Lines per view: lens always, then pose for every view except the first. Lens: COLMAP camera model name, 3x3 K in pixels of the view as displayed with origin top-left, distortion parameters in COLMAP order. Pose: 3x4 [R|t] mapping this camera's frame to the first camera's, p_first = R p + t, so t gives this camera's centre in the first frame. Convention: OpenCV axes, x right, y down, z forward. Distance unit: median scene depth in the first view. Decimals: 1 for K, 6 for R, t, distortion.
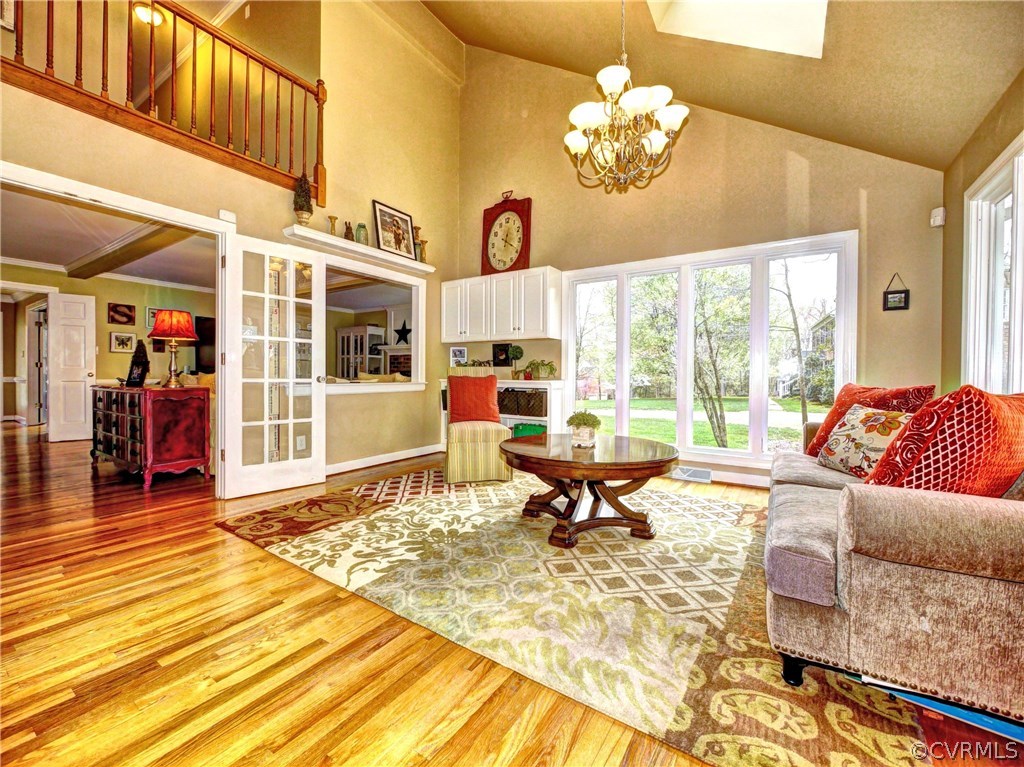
lens RADIAL K [[418.3, 0, 512.0], [0, 418.3, 383.5], [0, 0, 1]] dist [-0.001592, -0.000254]
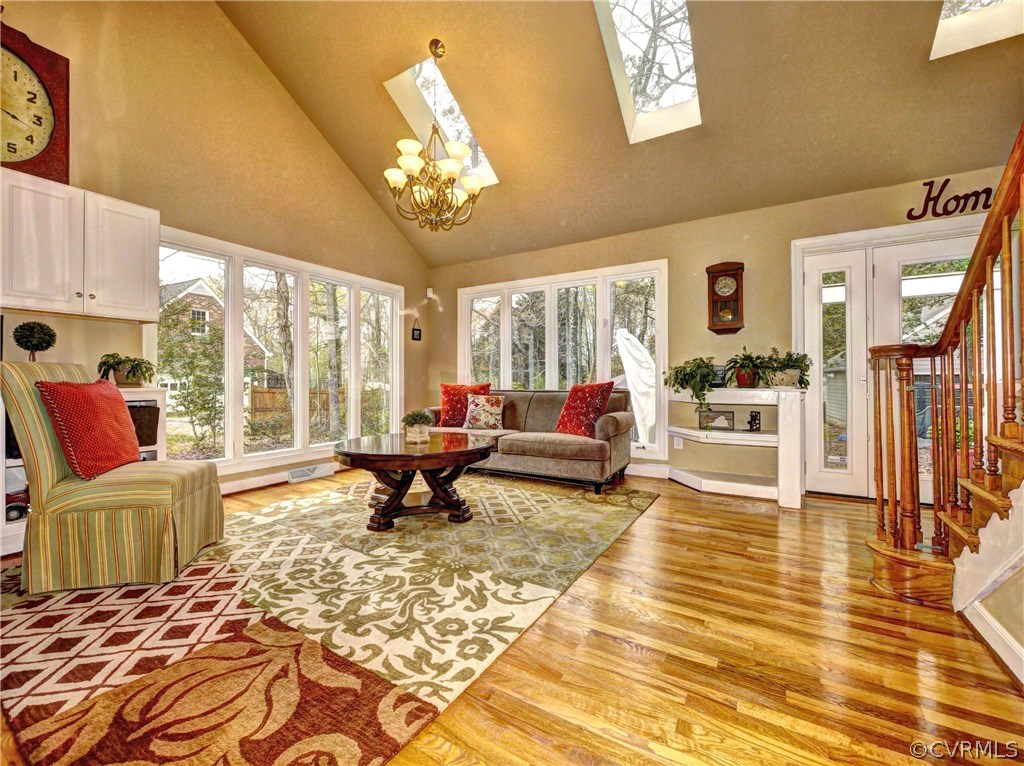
lens RADIAL K [[418.3, 0, 512.0], [0, 418.3, 383.0], [0, 0, 1]] dist [-0.001592, -0.000254]
pose [[-0.034667, -0.012009, 0.999327, -0.988133], [0.019657, 0.999726, 0.012696, -0.018125], [-0.999206, 0.020084, -0.034421, 0.818074]]
